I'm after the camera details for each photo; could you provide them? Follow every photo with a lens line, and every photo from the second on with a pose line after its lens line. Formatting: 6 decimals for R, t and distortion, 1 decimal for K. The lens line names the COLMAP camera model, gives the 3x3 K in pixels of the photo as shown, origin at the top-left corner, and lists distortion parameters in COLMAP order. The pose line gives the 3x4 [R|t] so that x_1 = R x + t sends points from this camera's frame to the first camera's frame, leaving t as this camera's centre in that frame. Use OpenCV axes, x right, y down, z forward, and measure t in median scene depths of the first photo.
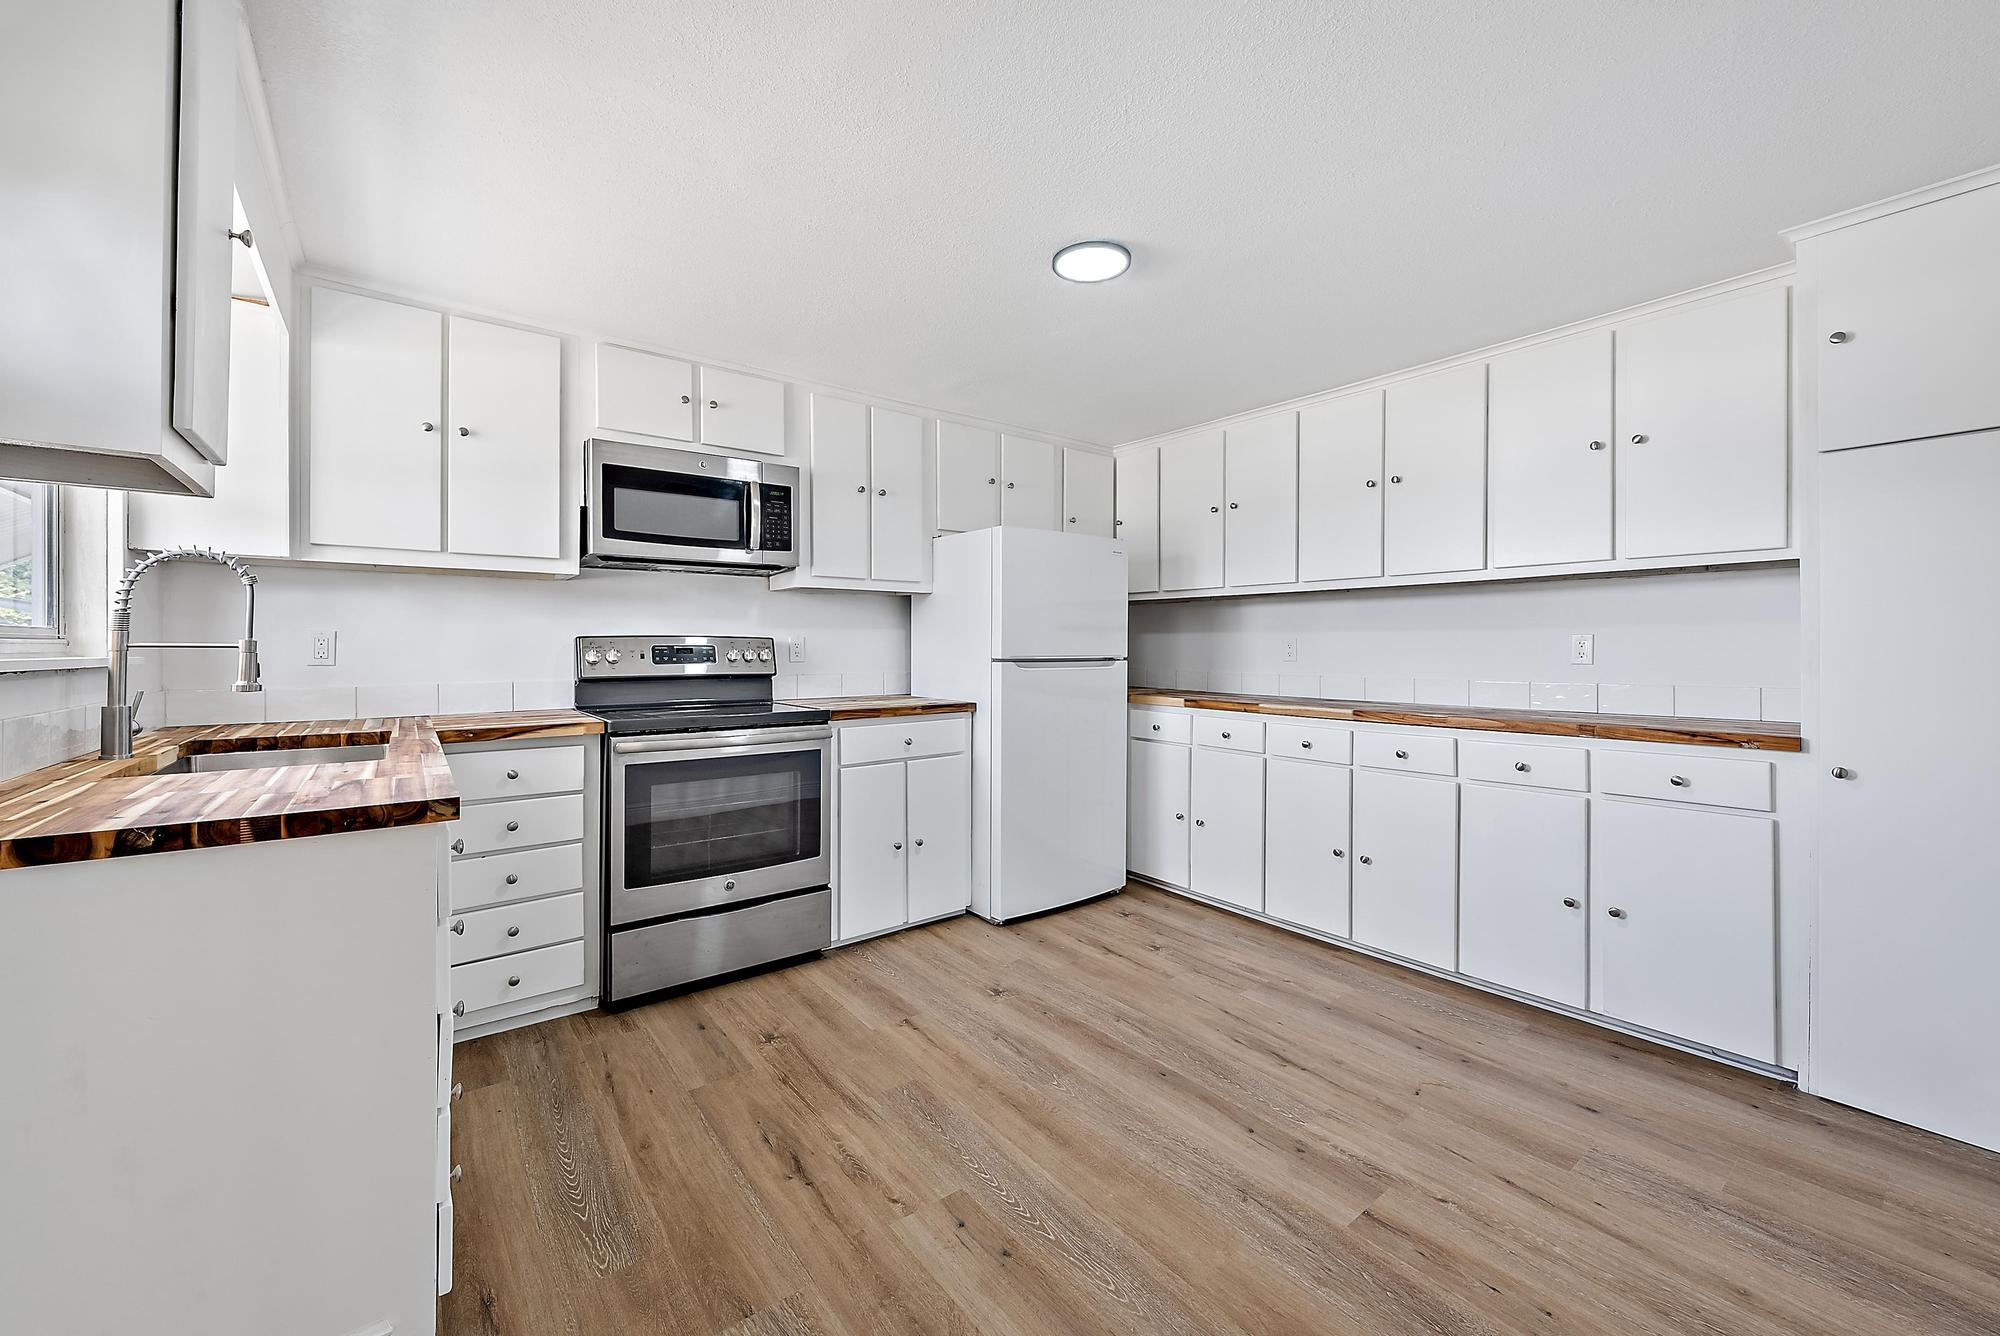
lens RADIAL K [[788.8, 0, 1003.2], [0, 788.8, 668.4], [0, 0, 1]] dist [-0.006093, -0.000055]
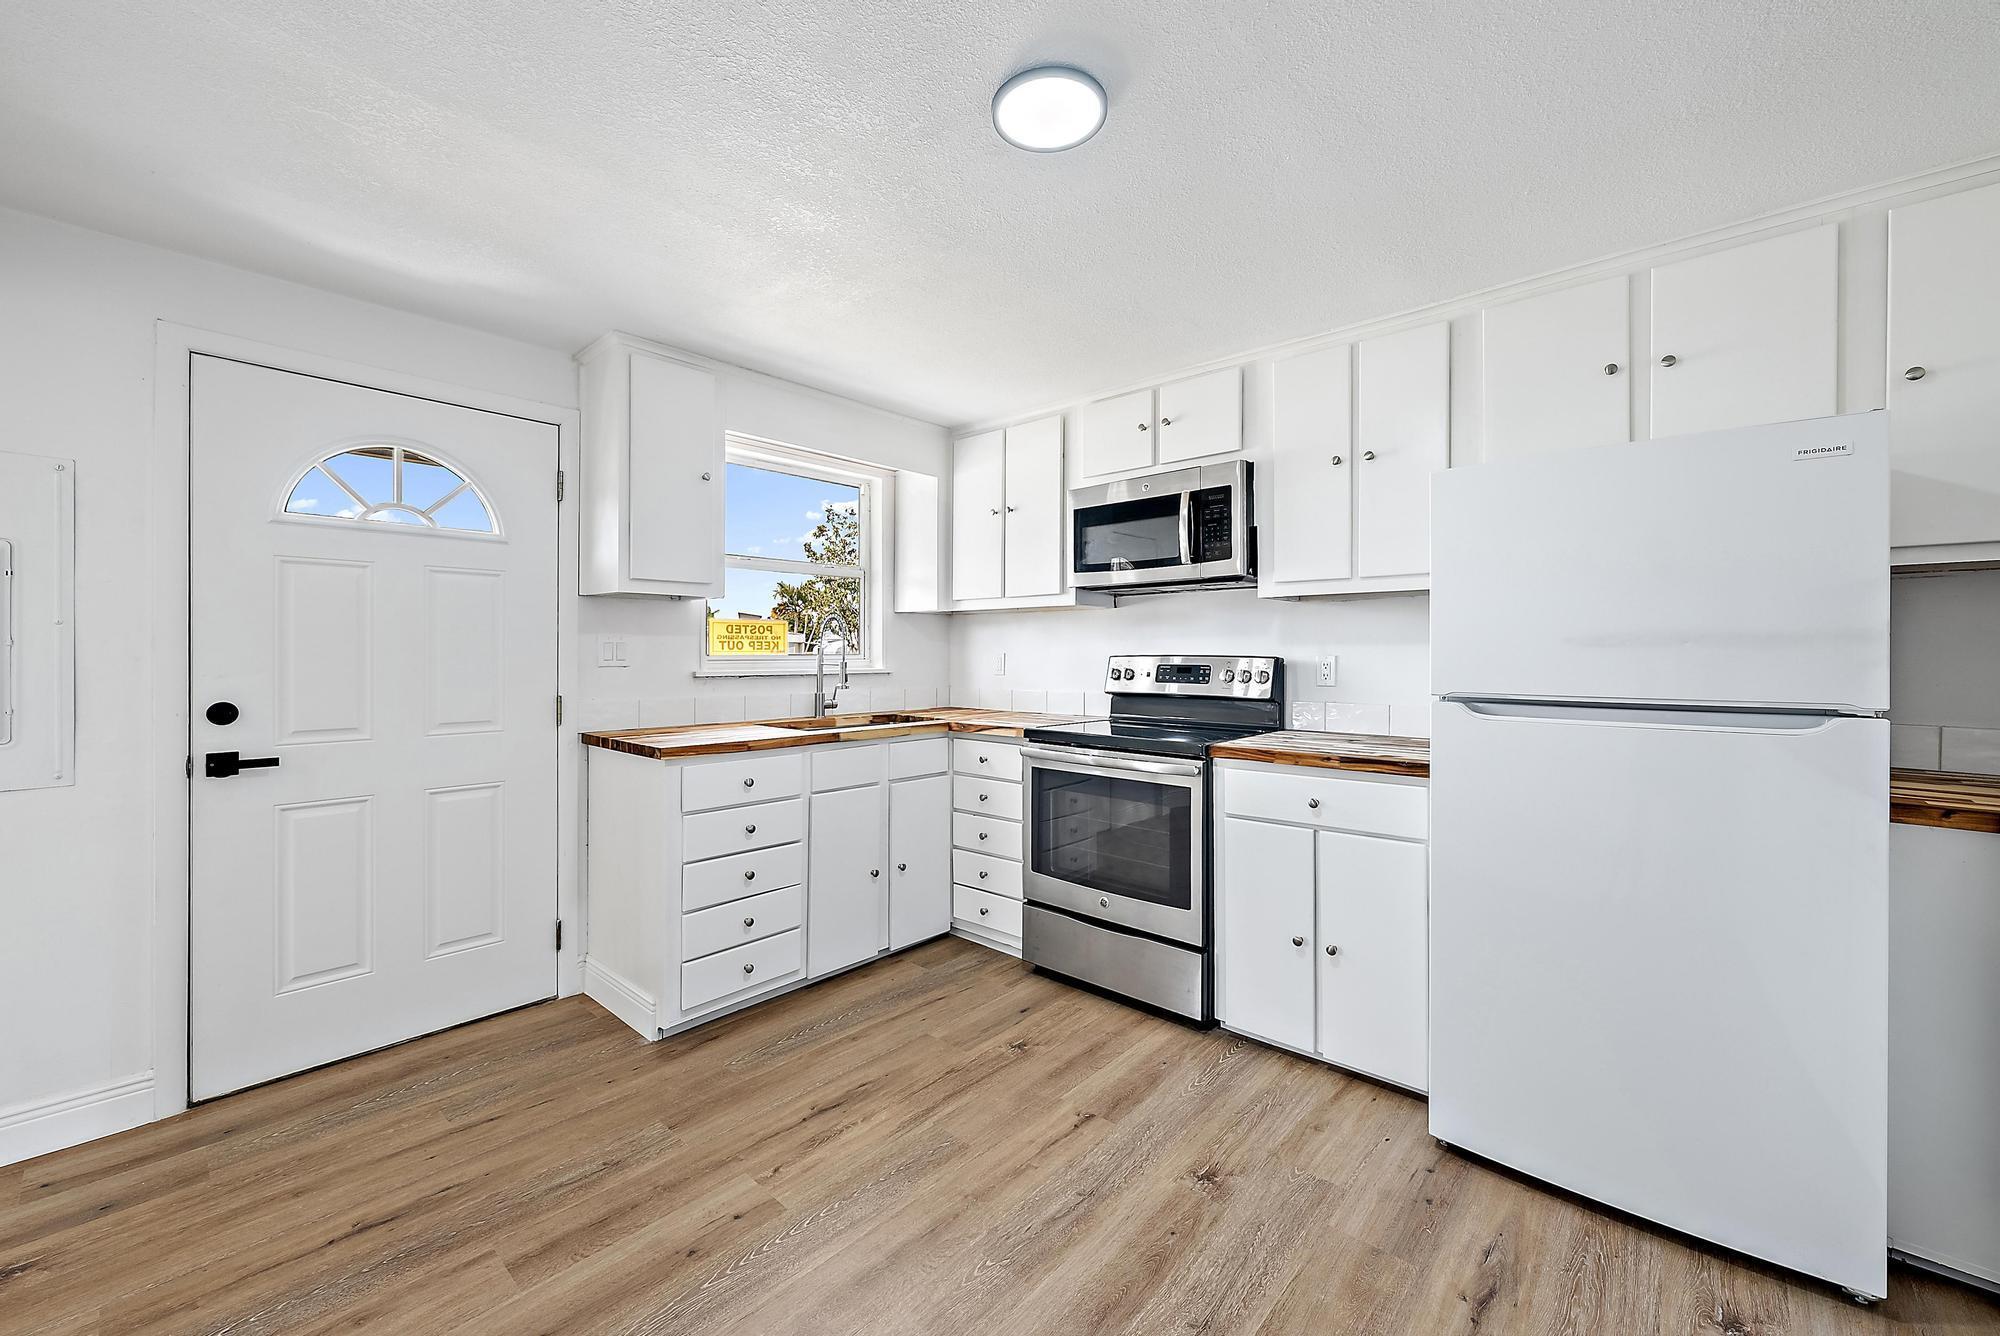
lens RADIAL K [[788.8, 0, 1003.2], [0, 788.8, 668.4], [0, 0, 1]] dist [-0.006093, -0.000055]
pose [[0.173926, 0.021042, -0.984534, 0.666909], [-0.028583, 0.999458, 0.016312, -0.042070], [0.984344, 0.025304, 0.174433, 0.733856]]
